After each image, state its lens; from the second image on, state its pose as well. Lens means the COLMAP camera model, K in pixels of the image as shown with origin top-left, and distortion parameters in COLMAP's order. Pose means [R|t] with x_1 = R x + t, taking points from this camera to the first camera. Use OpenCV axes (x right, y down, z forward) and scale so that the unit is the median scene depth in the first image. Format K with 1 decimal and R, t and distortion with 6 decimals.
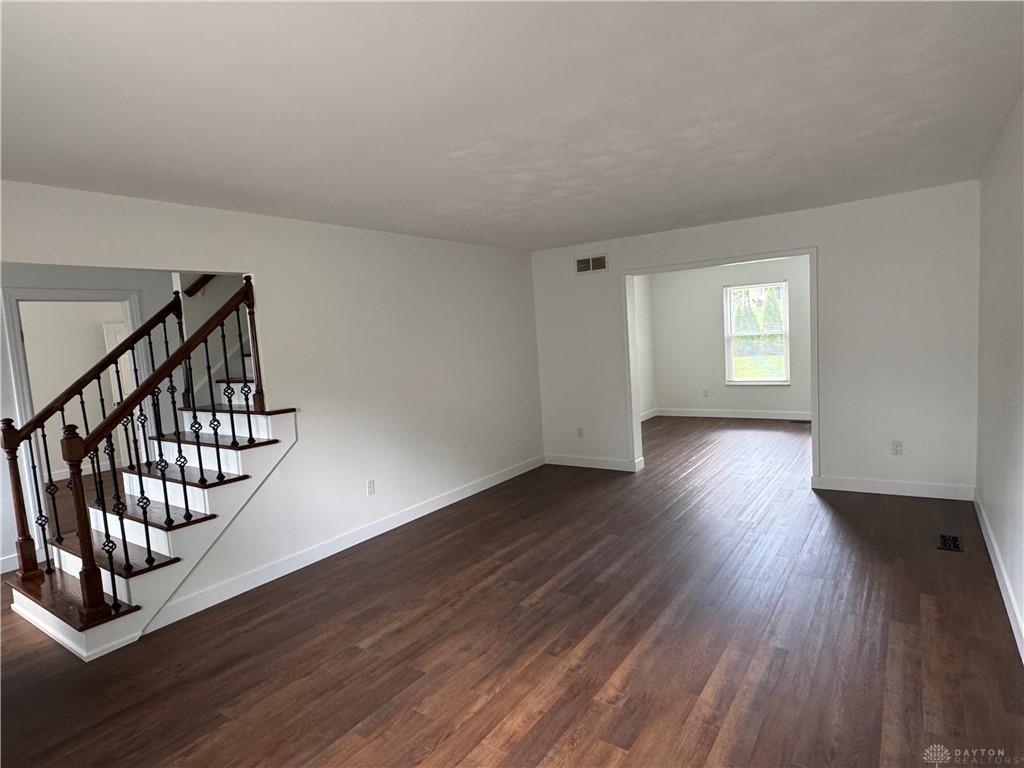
lens RADIAL K [[571.1, 0, 510.5], [0, 571.1, 387.4], [0, 0, 1]] dist [0.004359, 0.000181]
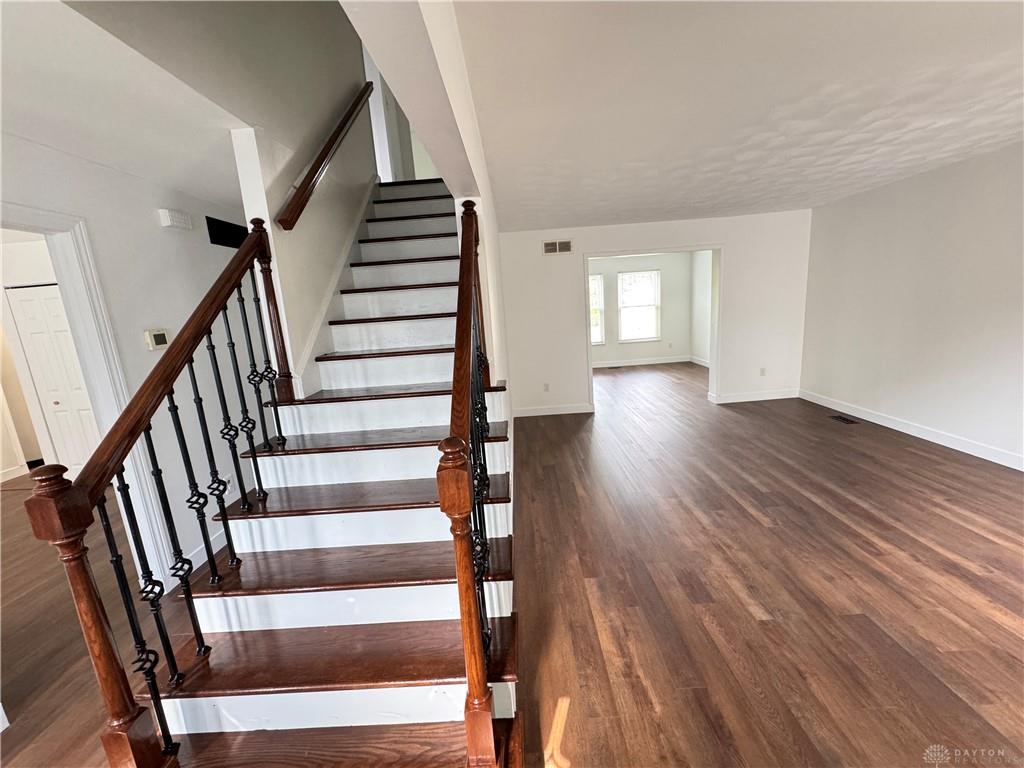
lens RADIAL K [[407.1, 0, 511.7], [0, 407.1, 381.3], [0, 0, 1]] dist [-0.000074, 0.000101]
pose [[0.823695, -0.098096, 0.558484, -0.769150], [0.069901, 0.994976, 0.071669, -0.002409], [-0.562709, -0.019995, 0.826413, 0.576778]]
